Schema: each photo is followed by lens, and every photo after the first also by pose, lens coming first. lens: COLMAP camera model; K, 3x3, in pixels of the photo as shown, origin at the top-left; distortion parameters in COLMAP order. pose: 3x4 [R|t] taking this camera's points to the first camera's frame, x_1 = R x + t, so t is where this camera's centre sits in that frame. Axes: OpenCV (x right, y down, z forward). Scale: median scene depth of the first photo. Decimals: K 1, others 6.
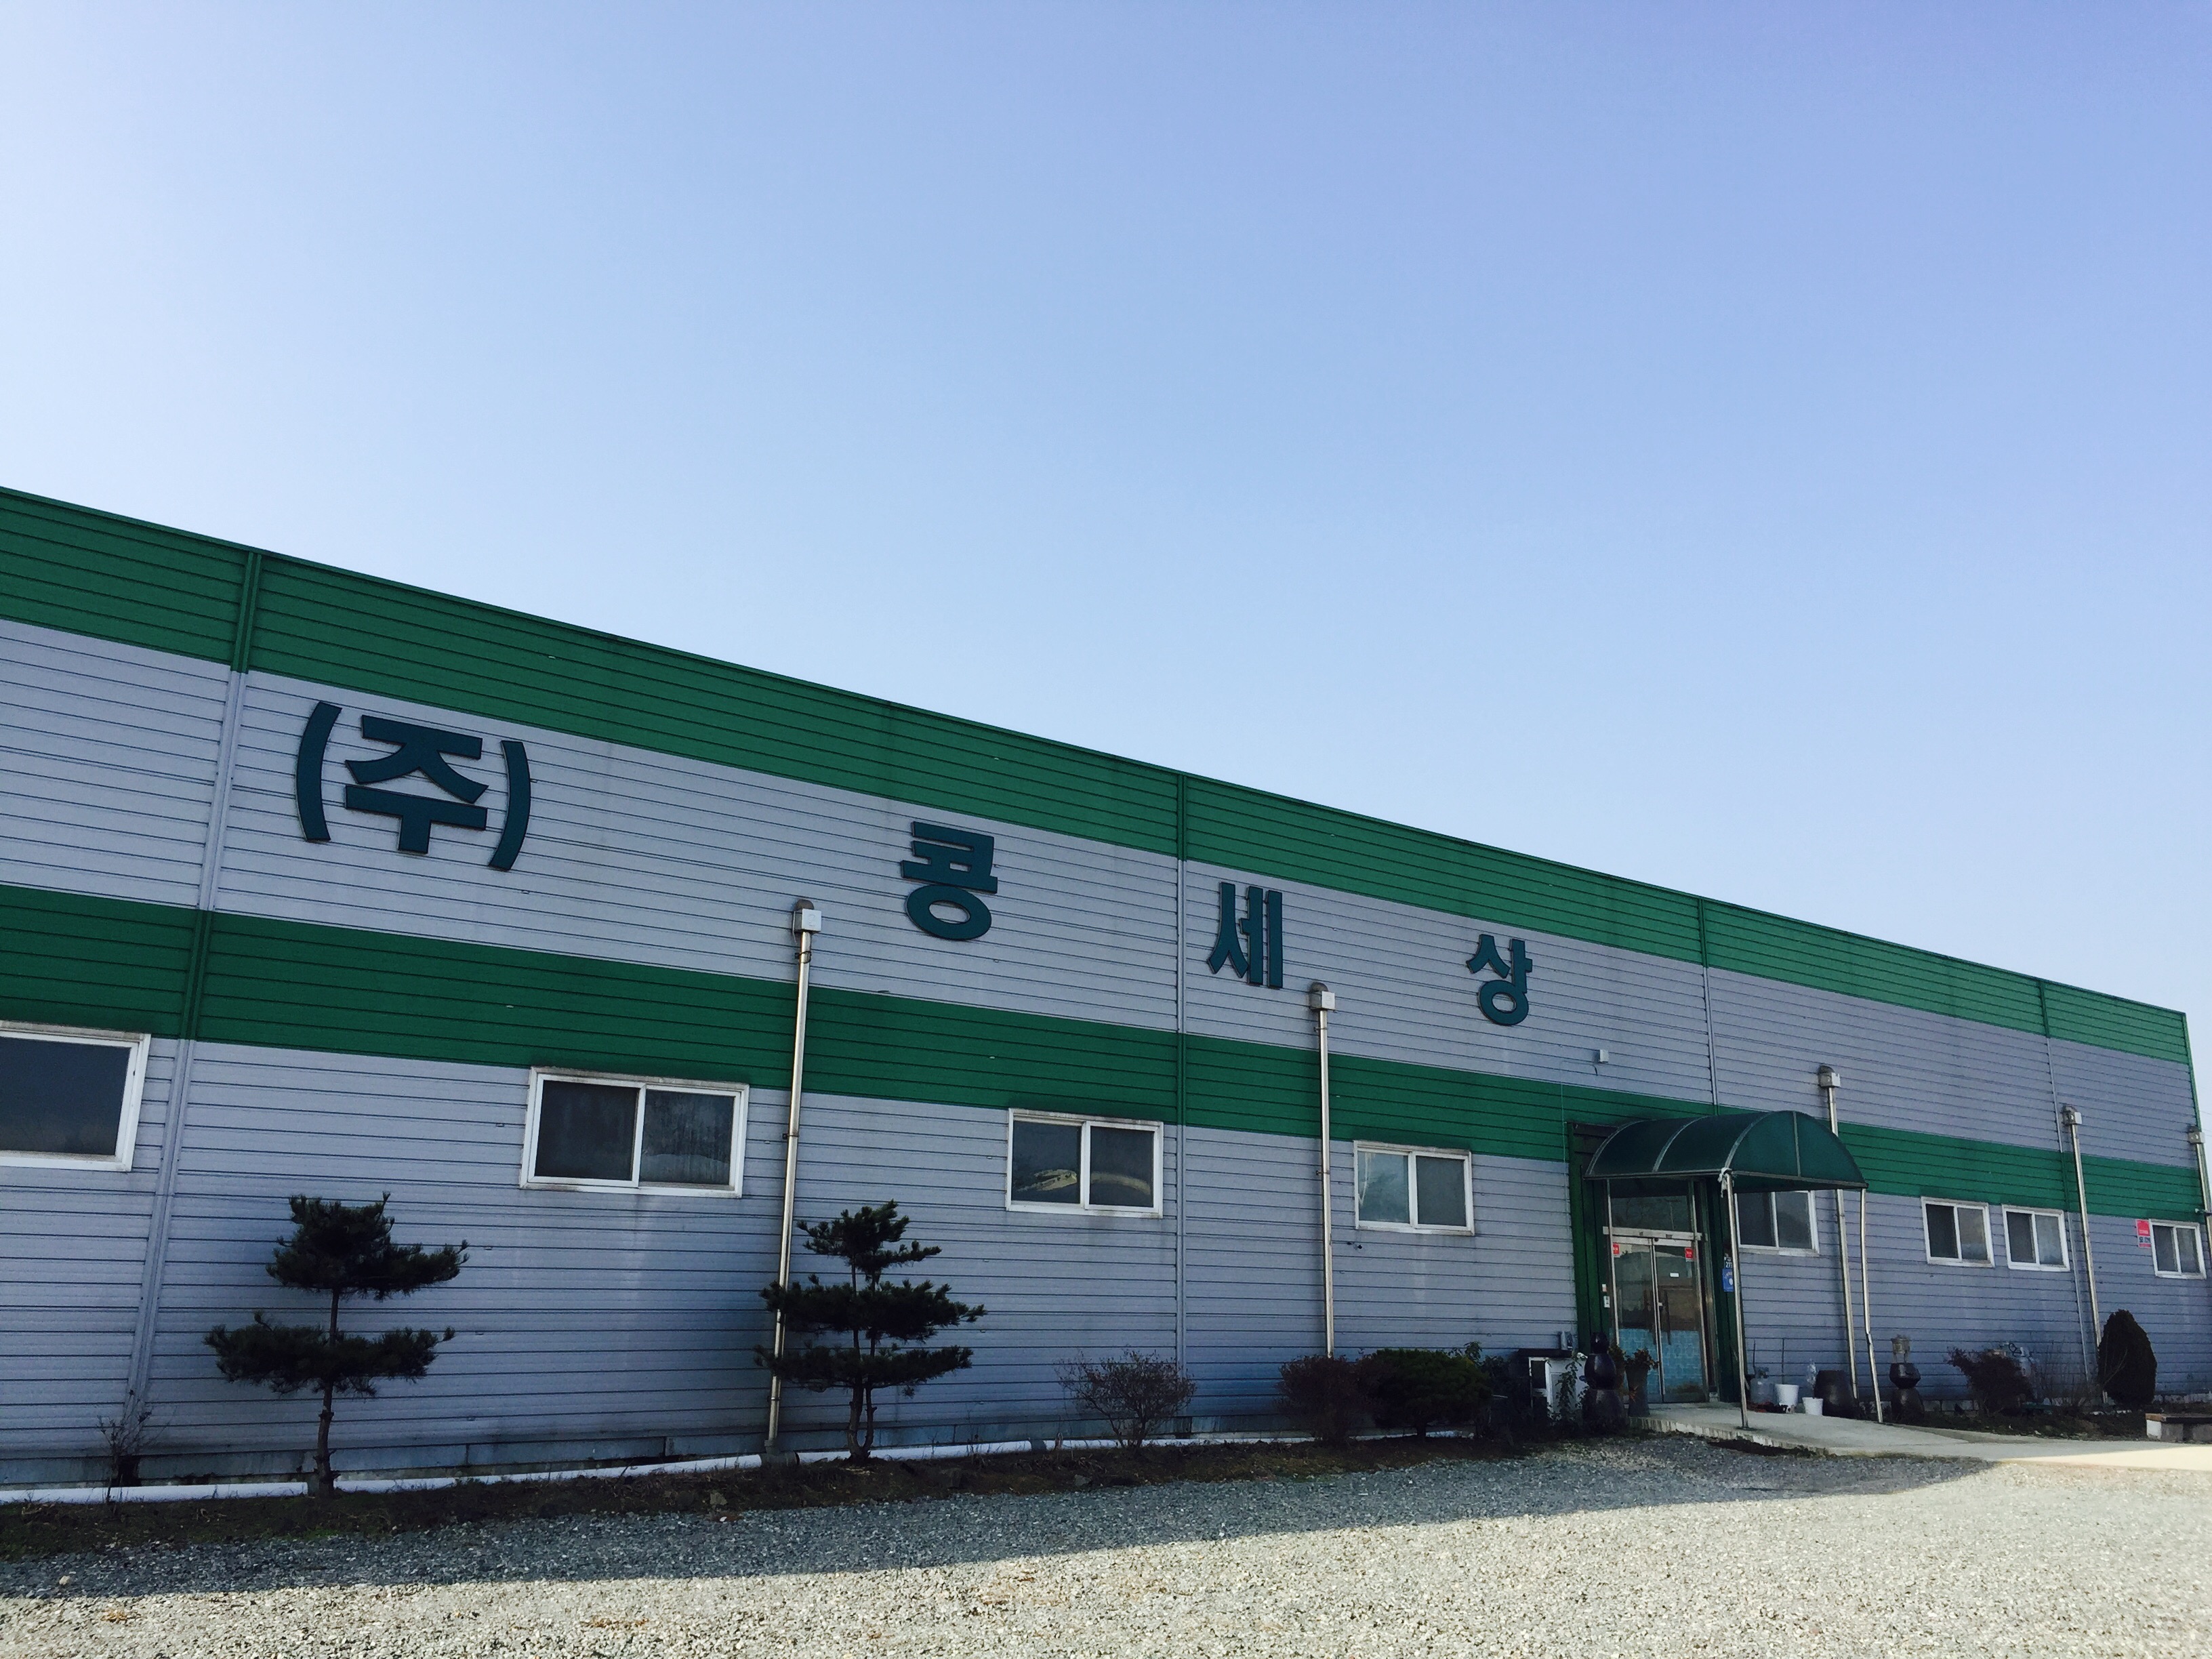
lens RADIAL K [[1885.8, 0, 1106.0], [0, 1885.8, 829.5], [0, 0, 1]] dist [0.075837, -0.093721]
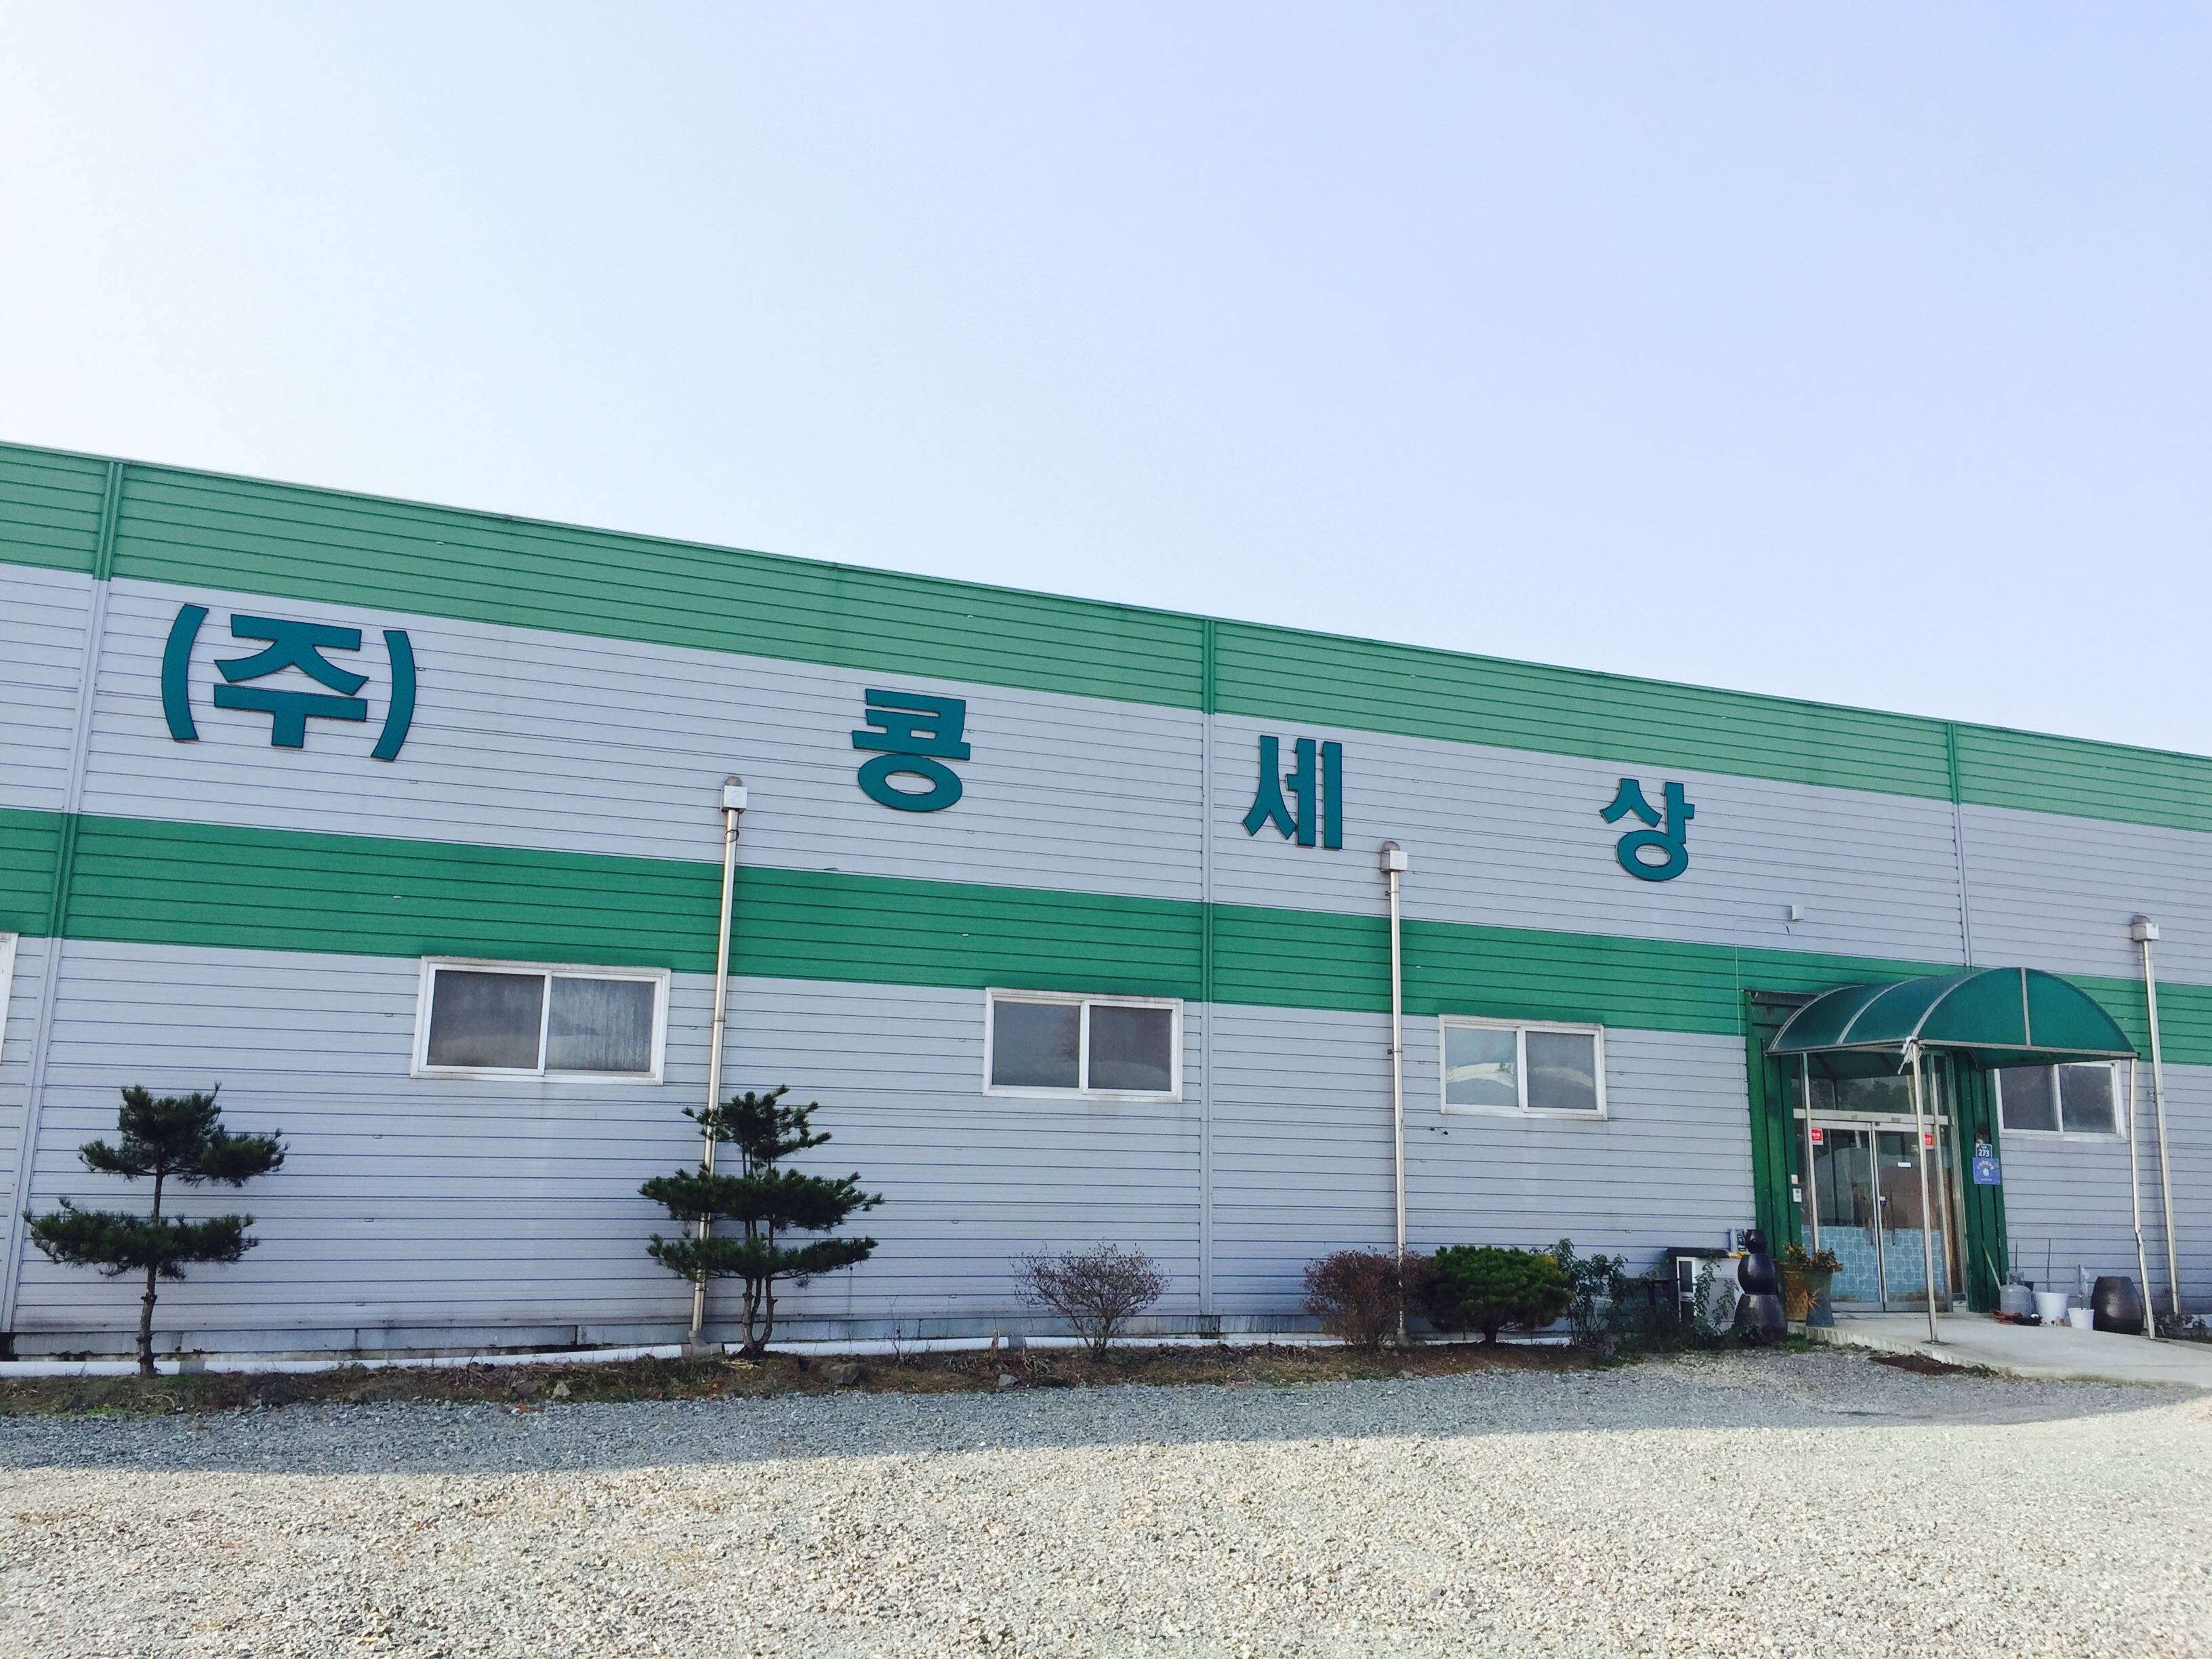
lens RADIAL K [[1885.8, 0, 1106.0], [0, 1885.8, 829.5], [0, 0, 1]] dist [0.075837, -0.093721]
pose [[0.960069, -0.052265, -0.274838, 0.285635], [0.065991, 0.996980, 0.040928, 0.037574], [0.271869, -0.057431, 0.960619, 0.131656]]
